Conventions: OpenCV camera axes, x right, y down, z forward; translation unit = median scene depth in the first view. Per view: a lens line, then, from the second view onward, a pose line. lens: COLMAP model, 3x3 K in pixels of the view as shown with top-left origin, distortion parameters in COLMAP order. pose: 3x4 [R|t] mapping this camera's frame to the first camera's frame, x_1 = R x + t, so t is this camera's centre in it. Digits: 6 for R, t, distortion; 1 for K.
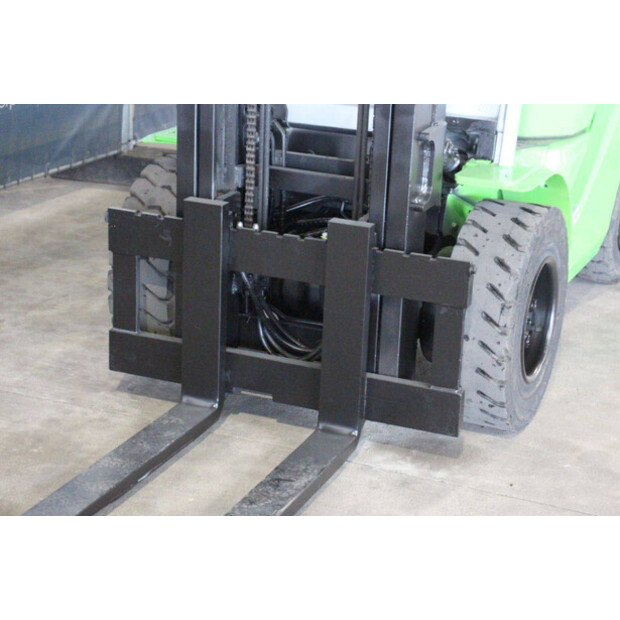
lens RADIAL K [[1459.8, 0, 310.0], [0, 1459.8, 310.0], [0, 0, 1]] dist [0.453777, -0.011561]
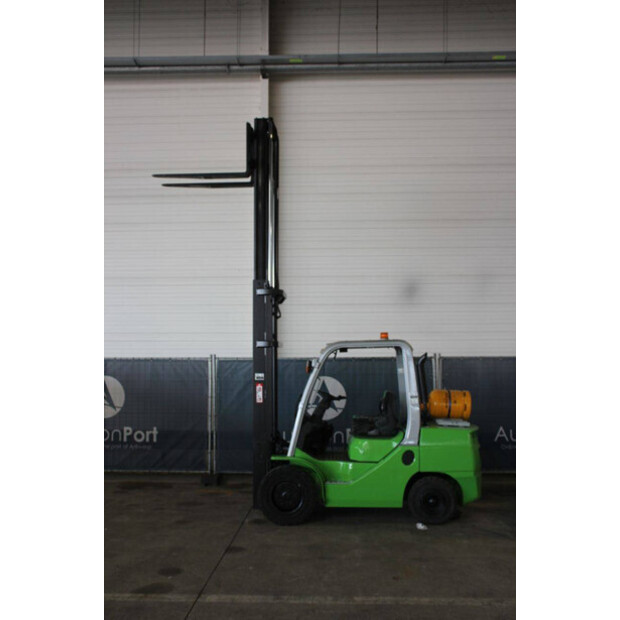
lens RADIAL K [[637.6, 0, 310.0], [0, 637.6, 310.0], [0, 0, 1]] dist [-0.057787, 0.034805]
pose [[0.354227, -0.115073, -0.928053, 1.820485], [-0.274525, 0.935880, -0.220826, -0.104230], [0.893957, 0.332996, 0.299924, 0.401636]]
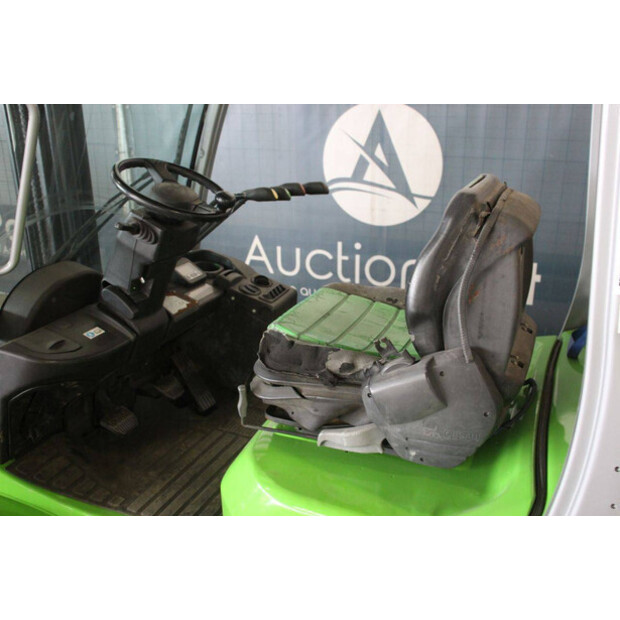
lens RADIAL K [[615.4, 0, 313.2], [0, 615.4, 302.9], [0, 0, 1]] dist [-0.081372, 0.031800]
pose [[0.006896, 0.286358, -0.958098, 0.446381], [-0.307843, 0.912197, 0.270423, -0.354166], [0.951412, 0.293079, 0.094444, 1.146895]]
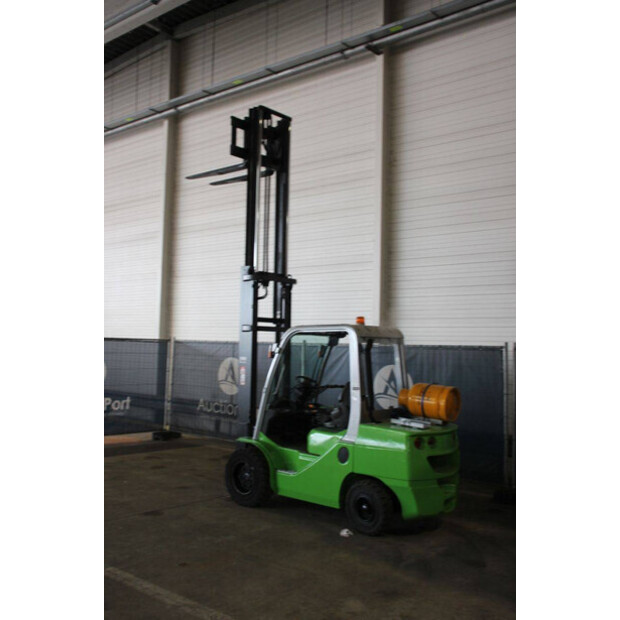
lens RADIAL K [[637.6, 0, 310.0], [0, 637.6, 310.0], [0, 0, 1]] dist [-0.057787, 0.034805]
pose [[-0.289394, -0.101089, -0.951857, 1.807994], [-0.330660, 0.943750, 0.000303, -0.488441], [0.898284, 0.314829, -0.306542, 1.575666]]
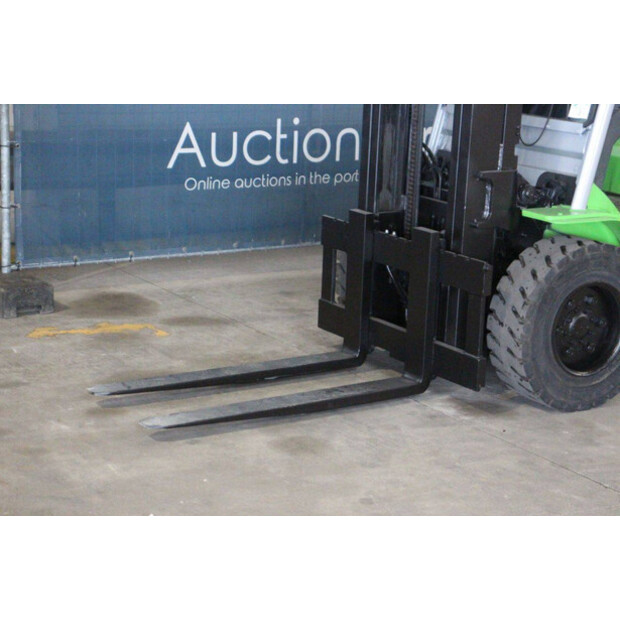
lens RADIAL K [[1459.8, 0, 310.0], [0, 1459.8, 310.0], [0, 0, 1]] dist [0.453777, -0.011561]
pose [[0.832159, 0.124660, -0.540344, 0.673975], [-0.180798, 0.982153, -0.051852, 0.105635], [0.524236, 0.140842, 0.839845, -0.245057]]
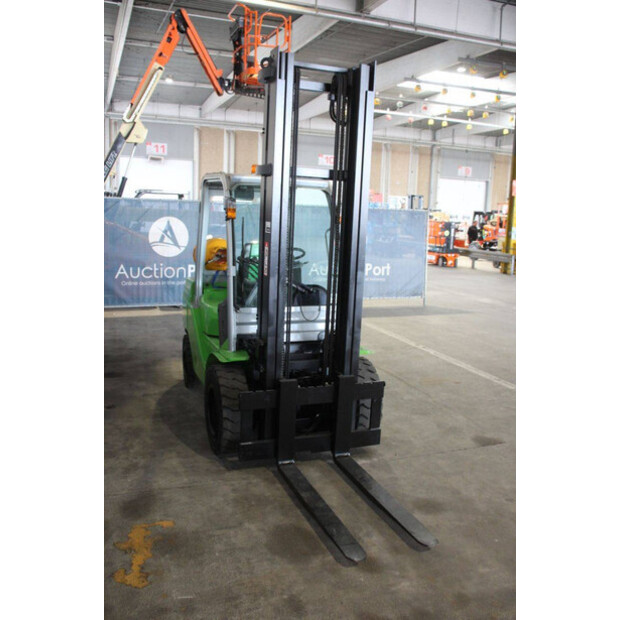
lens RADIAL K [[578.7, 0, 310.0], [0, 578.7, 310.0], [0, 0, 1]] dist [-0.125113, 0.145162]
pose [[0.712995, -0.128320, 0.689327, -0.672608], [0.205757, 0.978120, -0.030741, -0.147235], [-0.670300, 0.163752, 0.723798, 0.250448]]
